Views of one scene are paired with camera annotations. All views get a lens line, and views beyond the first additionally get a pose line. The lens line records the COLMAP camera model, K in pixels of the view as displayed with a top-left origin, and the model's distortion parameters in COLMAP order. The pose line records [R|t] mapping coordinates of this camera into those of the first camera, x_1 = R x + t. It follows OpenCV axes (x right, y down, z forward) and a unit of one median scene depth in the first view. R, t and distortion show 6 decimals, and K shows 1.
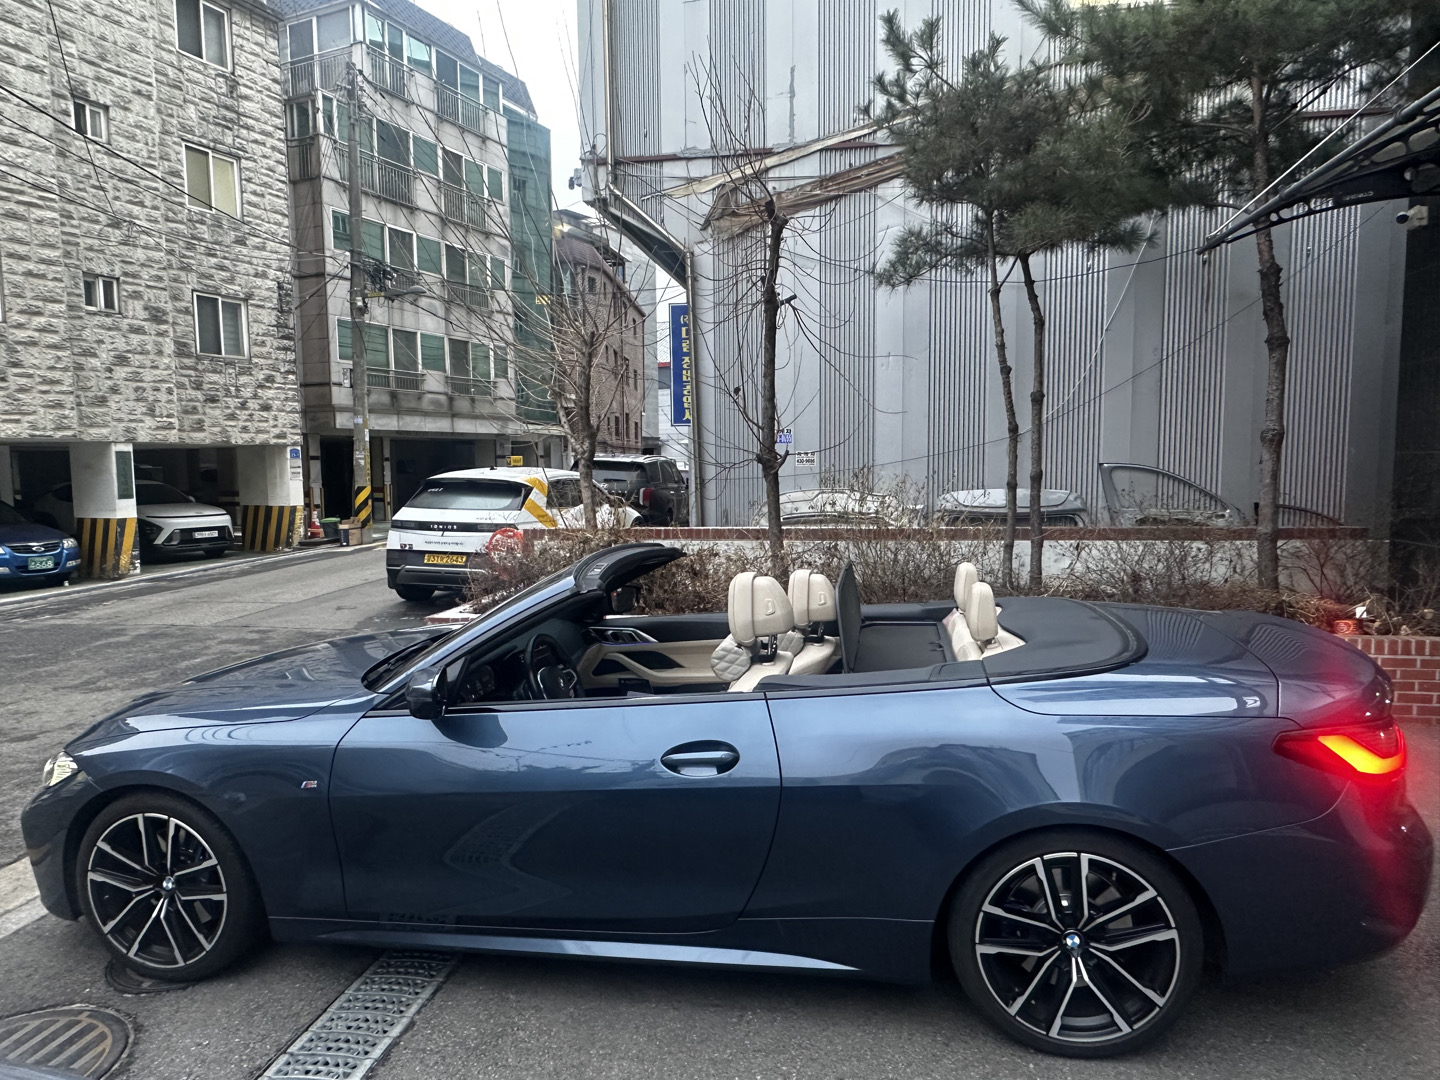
lens RADIAL K [[923.2, 0, 717.5], [0, 923.2, 548.5], [0, 0, 1]] dist [-0.004716, 0.002507]
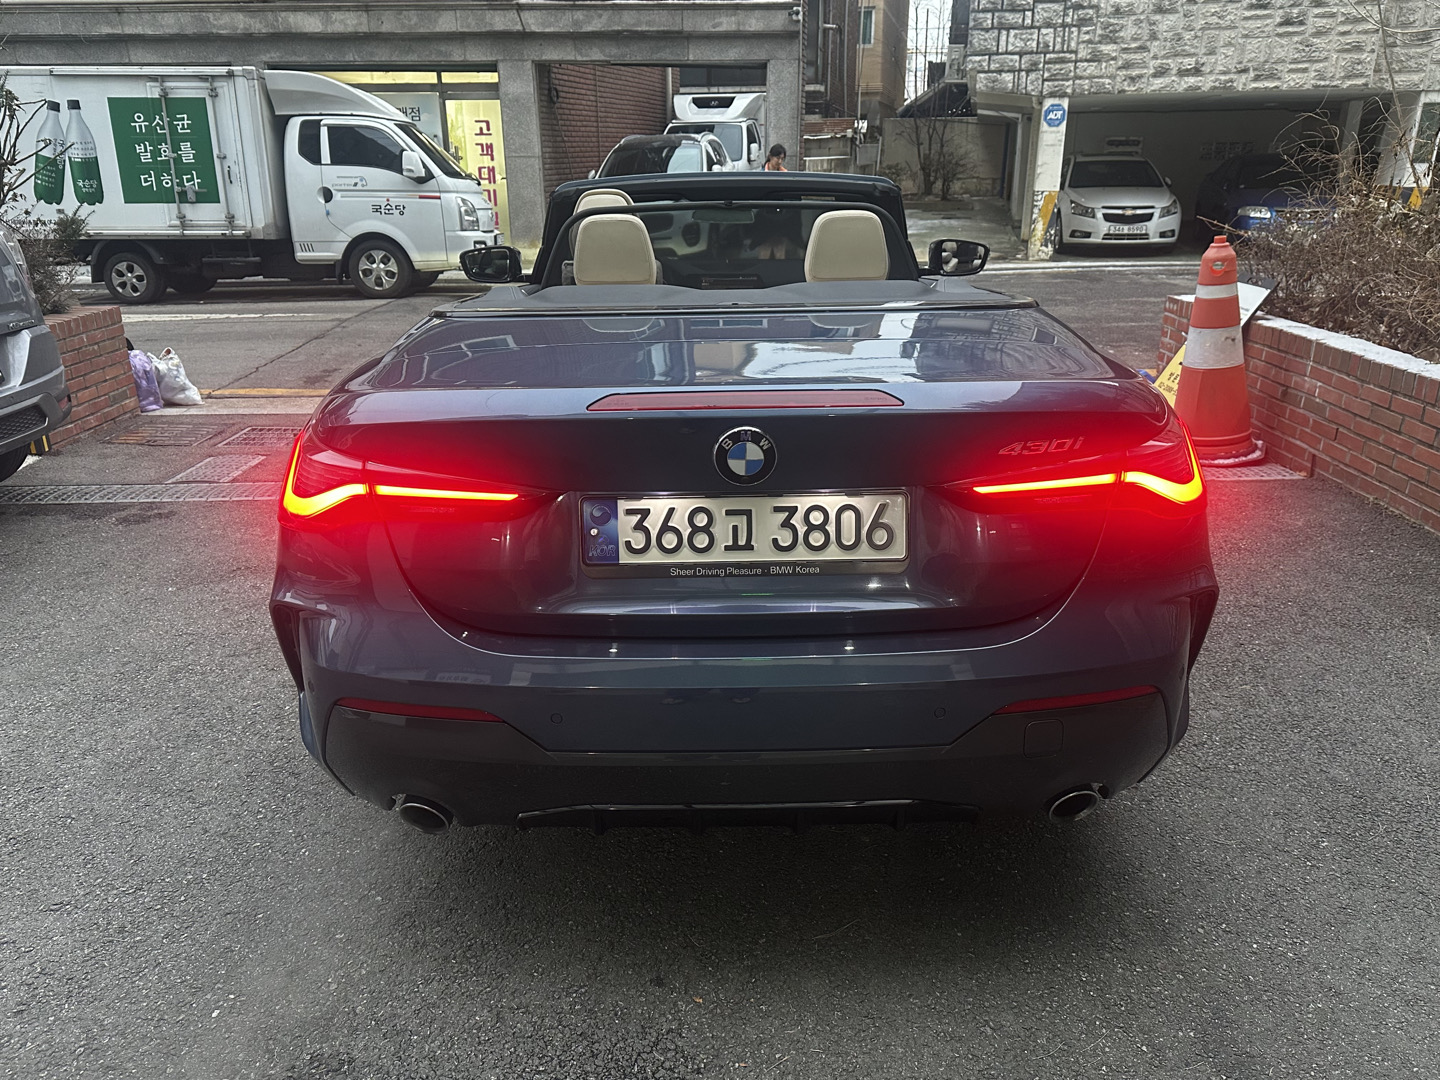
lens RADIAL K [[1043.3, 0, 714.9], [0, 1043.3, 537.6], [0, 0, 1]] dist [0.007660, -0.012238]
pose [[0.174718, 0.352923, -0.919195, 0.514198], [-0.084966, 0.935476, 0.343024, -0.014153], [0.980946, 0.018168, 0.193431, 0.411240]]
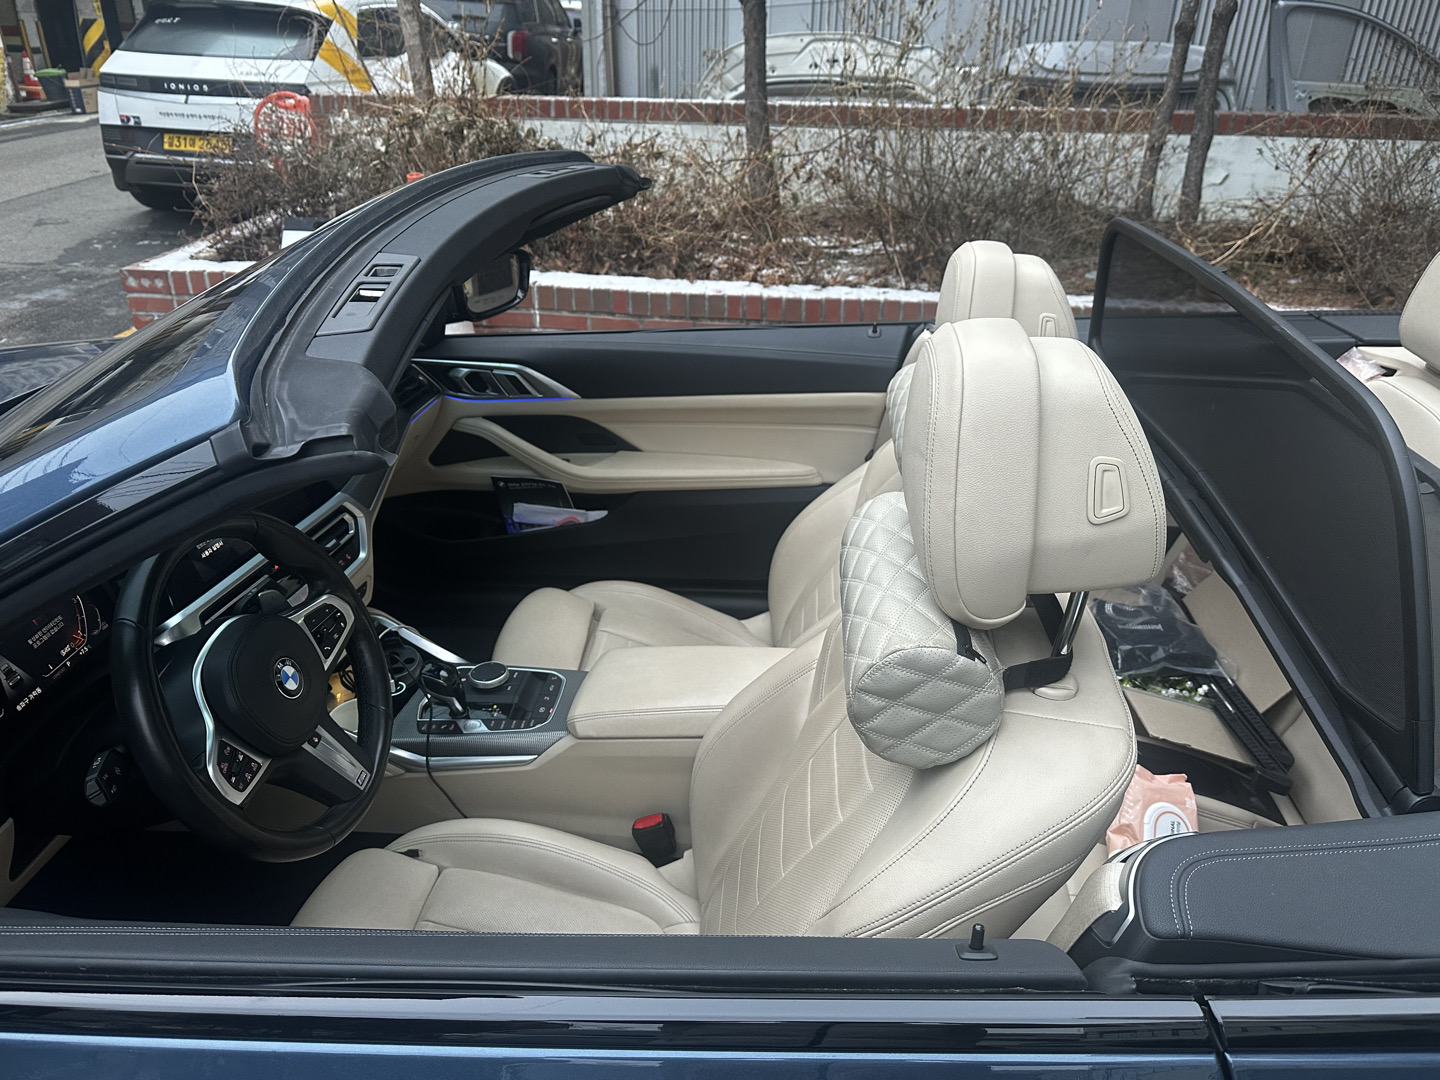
lens RADIAL K [[1043.3, 0, 724.4], [0, 1043.3, 540.9], [0, 0, 1]] dist [0.007660, -0.012238]
pose [[0.994427, -0.021977, 0.103110, -0.027630], [-0.017820, 0.928917, 0.369859, -0.009083], [-0.103909, -0.369636, 0.923348, 0.297655]]
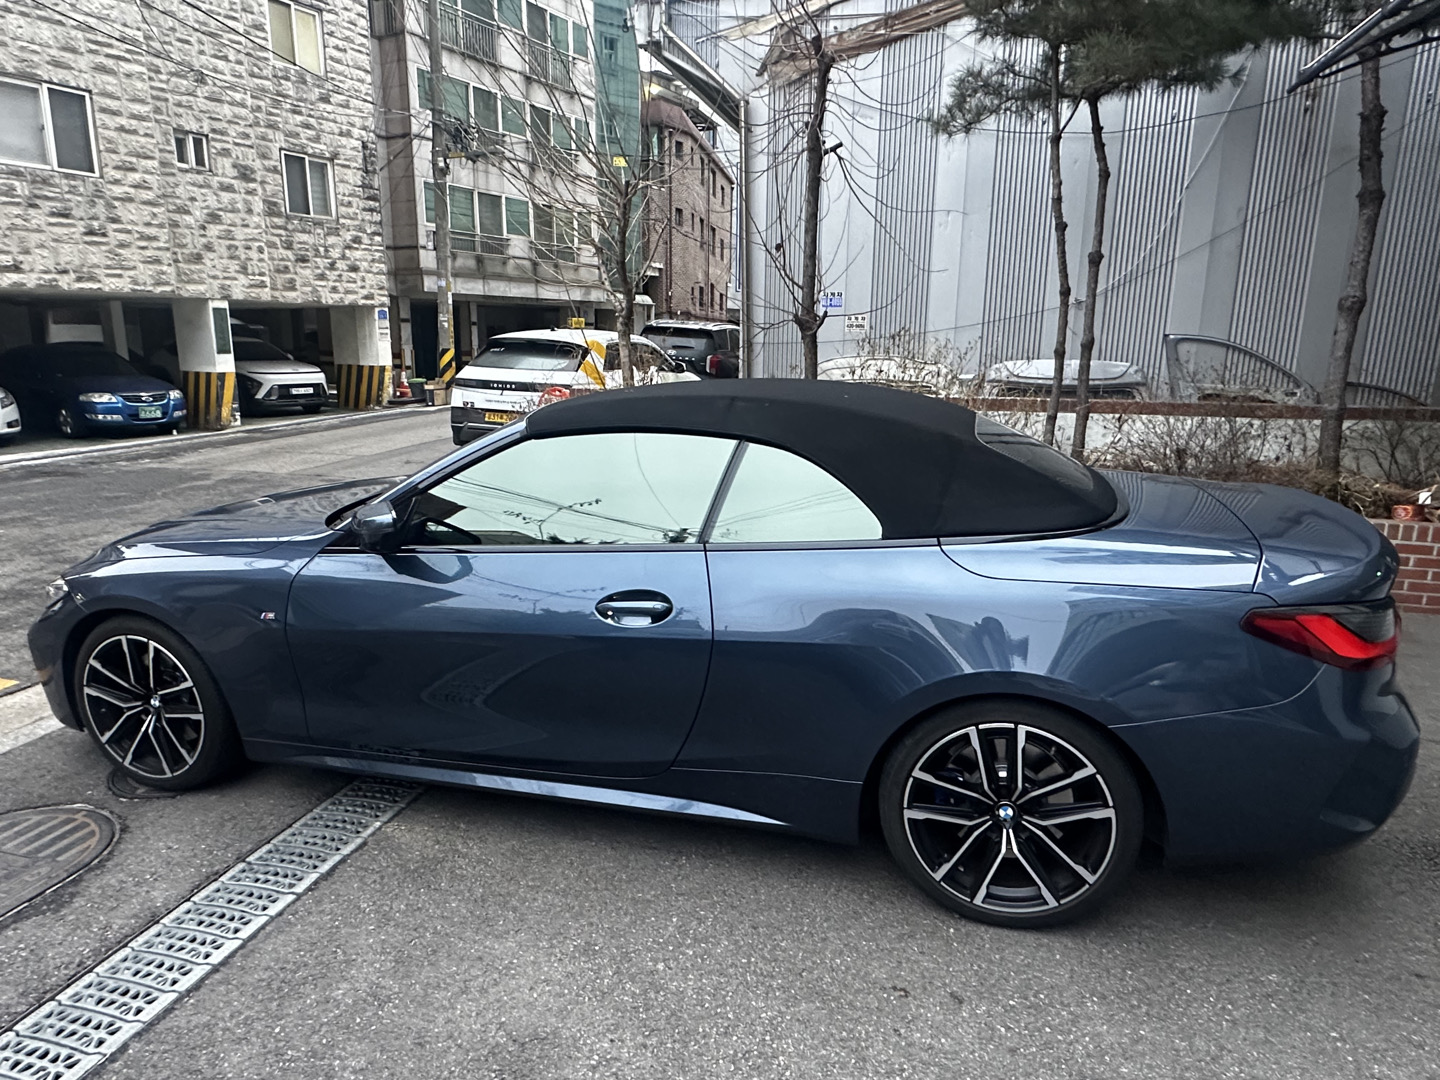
lens RADIAL K [[888.3, 0, 719.6], [0, 888.3, 542.7], [0, 0, 1]] dist [-0.004589, 0.003188]
pose [[0.995291, 0.042518, -0.087104, 0.052099], [-0.030360, 0.990183, 0.136437, 0.010197], [0.092050, -0.133150, 0.986812, 0.032667]]
